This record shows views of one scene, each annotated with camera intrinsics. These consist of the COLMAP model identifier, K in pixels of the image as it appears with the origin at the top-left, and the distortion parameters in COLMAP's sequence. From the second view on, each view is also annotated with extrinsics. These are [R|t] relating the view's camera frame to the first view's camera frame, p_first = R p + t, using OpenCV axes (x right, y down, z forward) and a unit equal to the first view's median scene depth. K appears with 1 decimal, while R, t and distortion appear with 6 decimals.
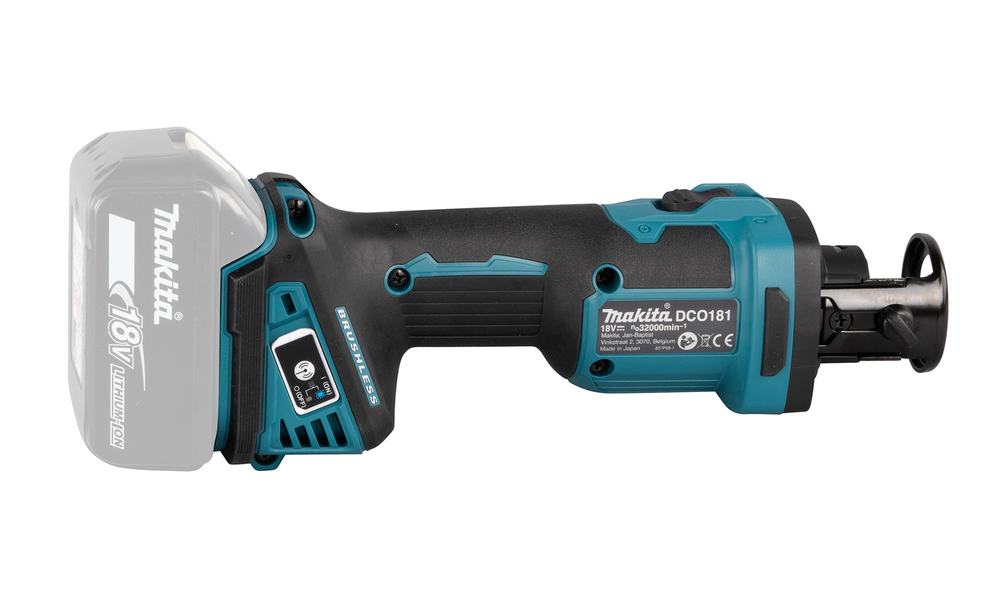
lens RADIAL K [[4171.4, 0, 497.2], [0, 4171.4, 293.4], [0, 0, 1]] dist [0.155958, 0.000000]
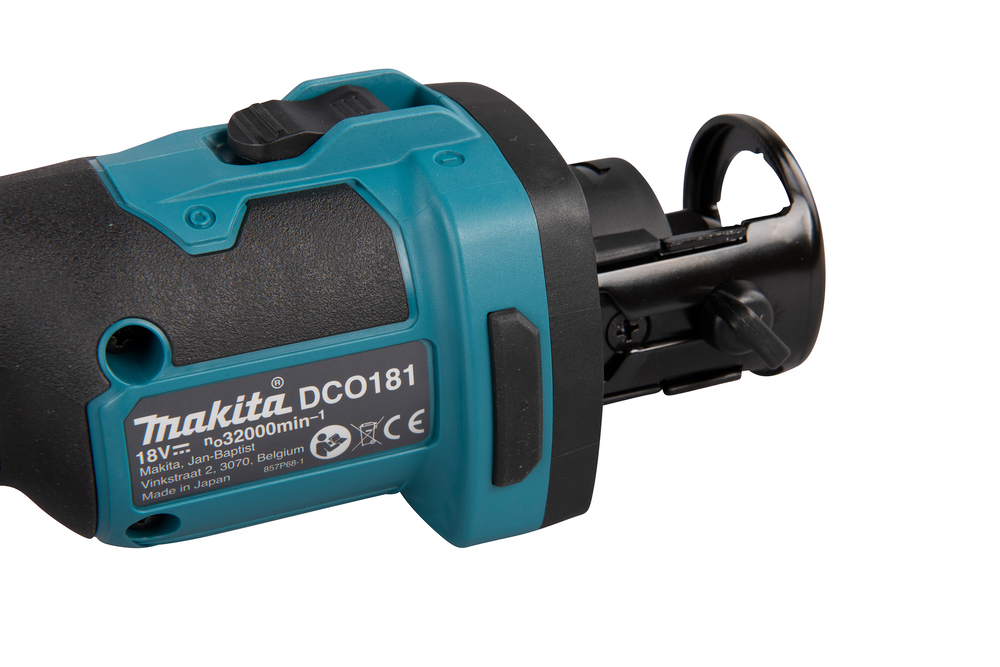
lens RADIAL K [[1907.3, 0, 504.8], [0, 1907.3, 337.4], [0, 0, 1]] dist [0.063605, 0.000000]
pose [[0.973650, -0.153557, 0.168598, 0.030854], [0.114786, 0.968833, 0.219514, -0.044457], [-0.197051, -0.194377, 0.960931, 0.803308]]
